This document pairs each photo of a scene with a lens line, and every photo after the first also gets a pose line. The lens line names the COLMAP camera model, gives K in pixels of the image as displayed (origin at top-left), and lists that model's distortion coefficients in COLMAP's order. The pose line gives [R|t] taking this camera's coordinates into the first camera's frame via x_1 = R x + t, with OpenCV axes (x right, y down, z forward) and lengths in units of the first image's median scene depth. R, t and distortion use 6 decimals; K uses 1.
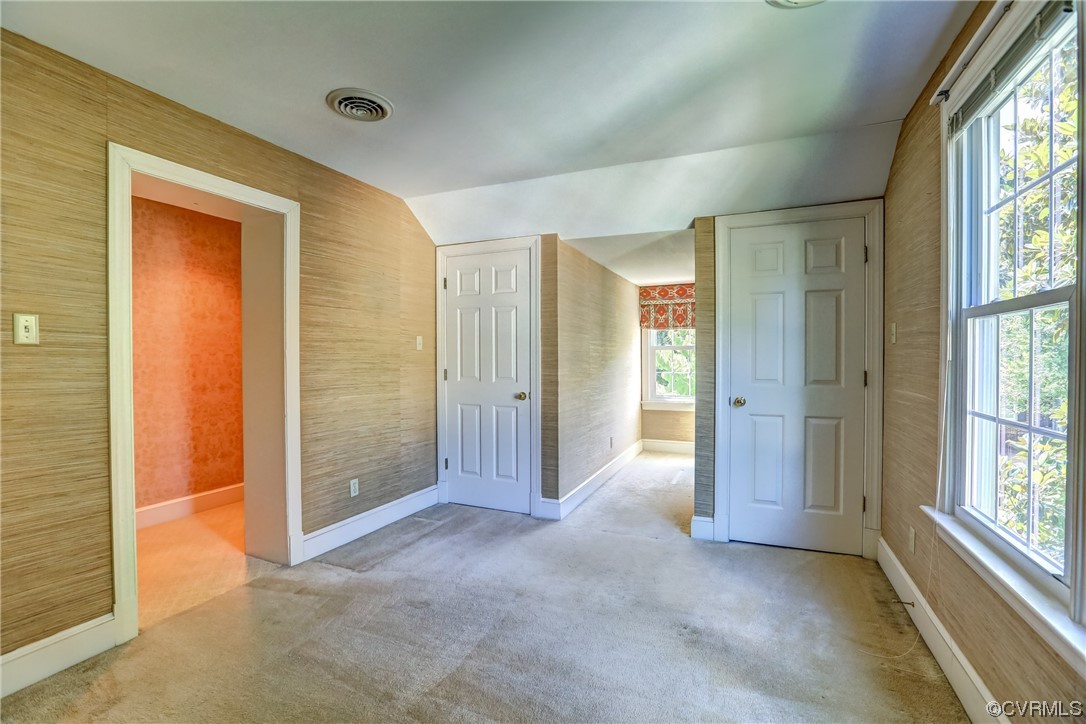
lens RADIAL K [[494.0, 0, 539.5], [0, 494.0, 359.7], [0, 0, 1]] dist [-0.045709, 0.013812]
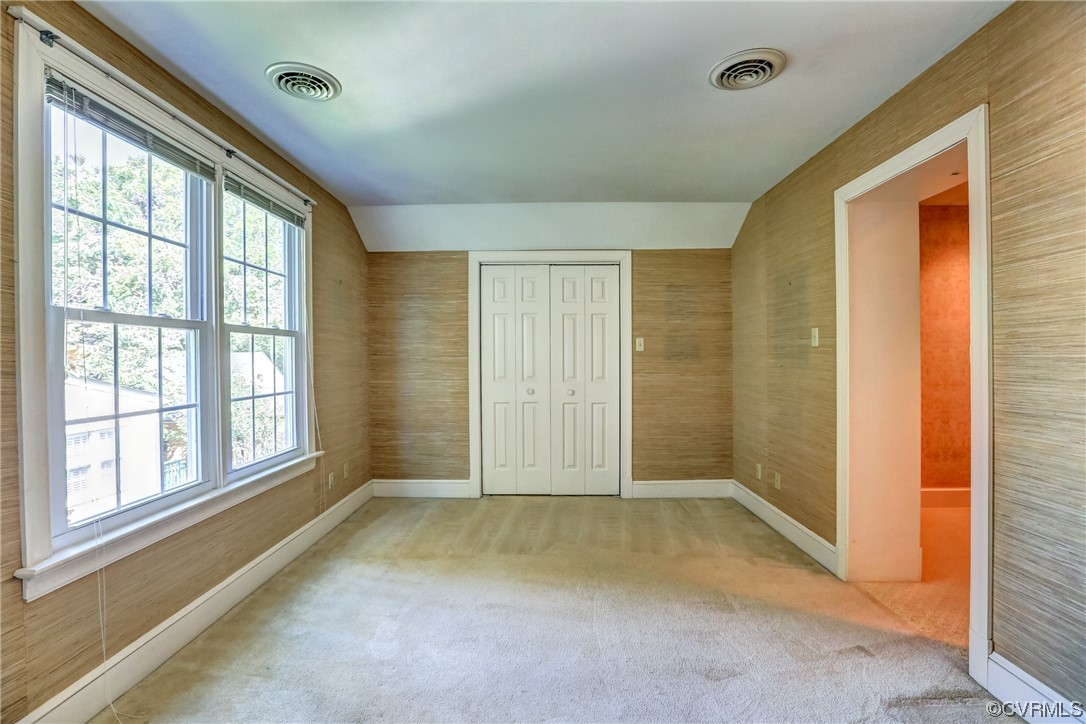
lens RADIAL K [[494.0, 0, 536.5], [0, 494.0, 363.8], [0, 0, 1]] dist [-0.045709, 0.013812]
pose [[-0.925533, 0.014137, -0.378403, 0.248611], [0.005560, 0.999703, 0.023748, -0.010064], [0.378626, 0.019875, -0.925336, 1.279089]]
